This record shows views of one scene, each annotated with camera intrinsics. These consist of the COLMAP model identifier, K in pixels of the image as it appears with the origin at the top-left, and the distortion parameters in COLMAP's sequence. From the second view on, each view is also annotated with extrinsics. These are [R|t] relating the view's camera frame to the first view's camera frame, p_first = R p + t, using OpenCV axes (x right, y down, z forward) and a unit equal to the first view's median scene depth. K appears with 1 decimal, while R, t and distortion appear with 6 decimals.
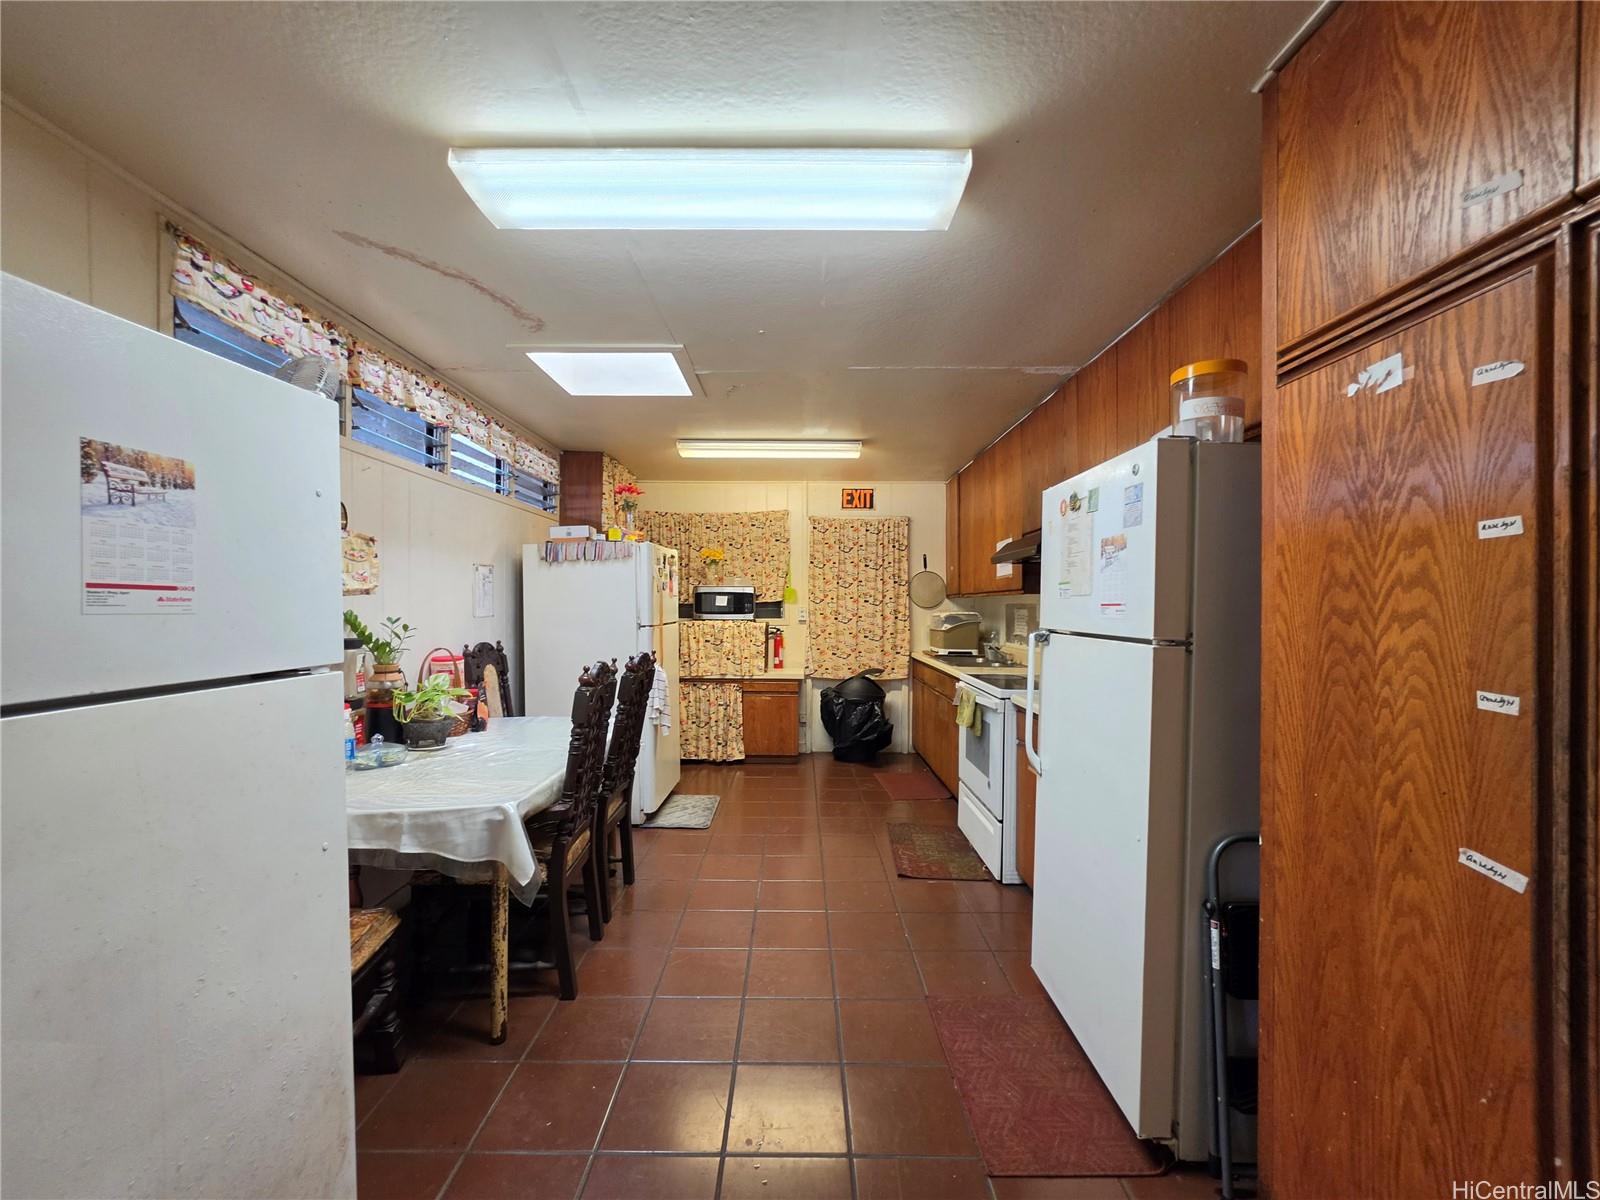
lens RADIAL K [[646.3, 0, 798.0], [0, 646.3, 603.8], [0, 0, 1]] dist [-0.003418, 0.000616]
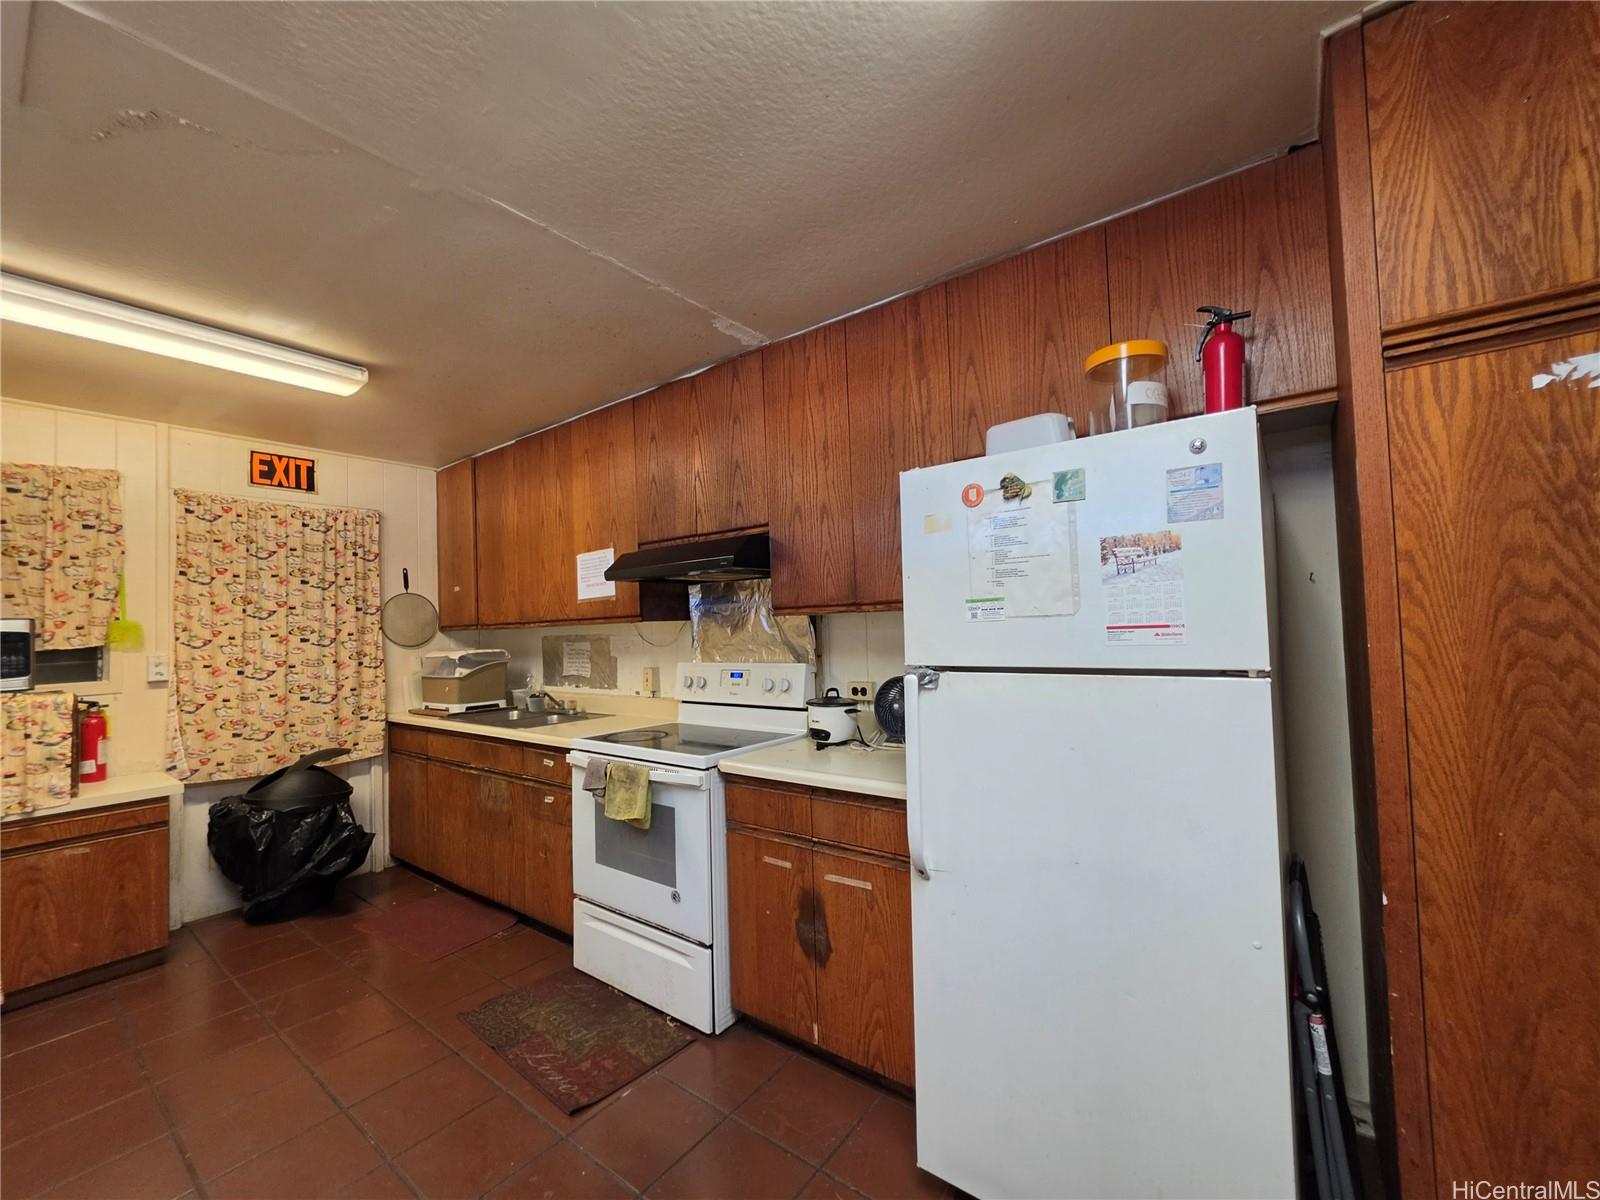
lens RADIAL K [[646.3, 0, 795.6], [0, 646.3, 601.8], [0, 0, 1]] dist [-0.003418, 0.000616]
pose [[0.603702, 0.006225, 0.797186, -0.107515], [0.033179, 0.998907, -0.032925, -0.005091], [-0.796520, 0.046327, 0.602835, 0.278085]]
